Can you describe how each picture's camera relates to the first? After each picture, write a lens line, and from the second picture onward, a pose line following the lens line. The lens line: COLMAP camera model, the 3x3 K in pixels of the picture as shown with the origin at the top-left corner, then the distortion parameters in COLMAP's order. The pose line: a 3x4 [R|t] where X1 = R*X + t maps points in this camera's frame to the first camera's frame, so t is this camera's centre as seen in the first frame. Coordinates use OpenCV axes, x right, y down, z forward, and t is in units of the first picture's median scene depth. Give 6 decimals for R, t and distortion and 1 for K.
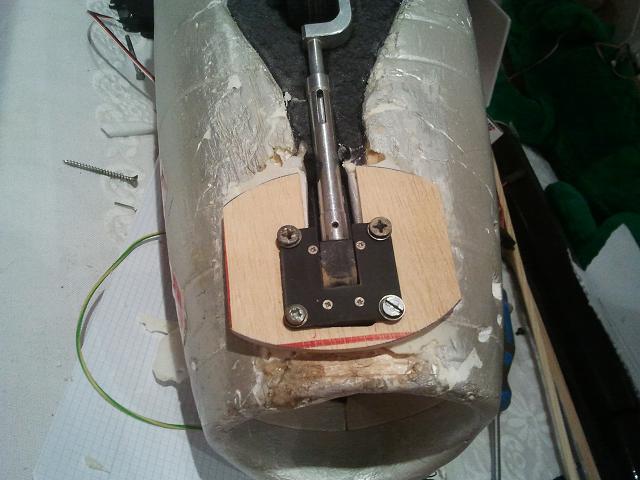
lens RADIAL K [[816.8, 0, 317.0], [0, 816.8, 235.6], [0, 0, 1]] dist [0.039651, 0.000000]
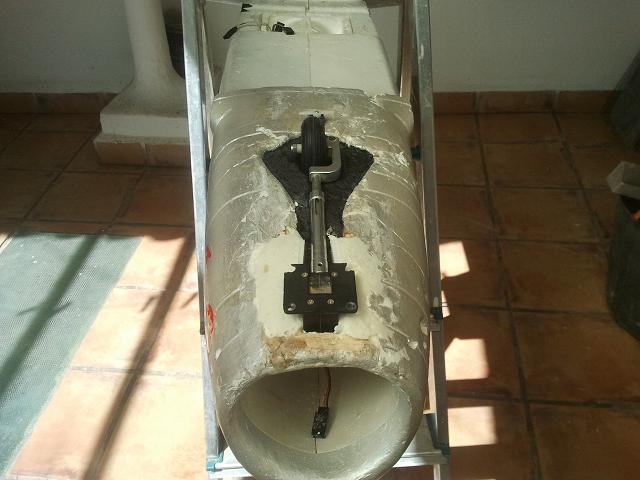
lens RADIAL K [[816.8, 0, 318.8], [0, 816.8, 235.5], [0, 0, 1]] dist [0.039651, 0.000000]
pose [[0.996666, 0.081587, -0.000853, 0.014802], [-0.075550, 0.918871, -0.387257, 0.510436], [-0.030811, 0.386030, 0.921972, -0.454097]]
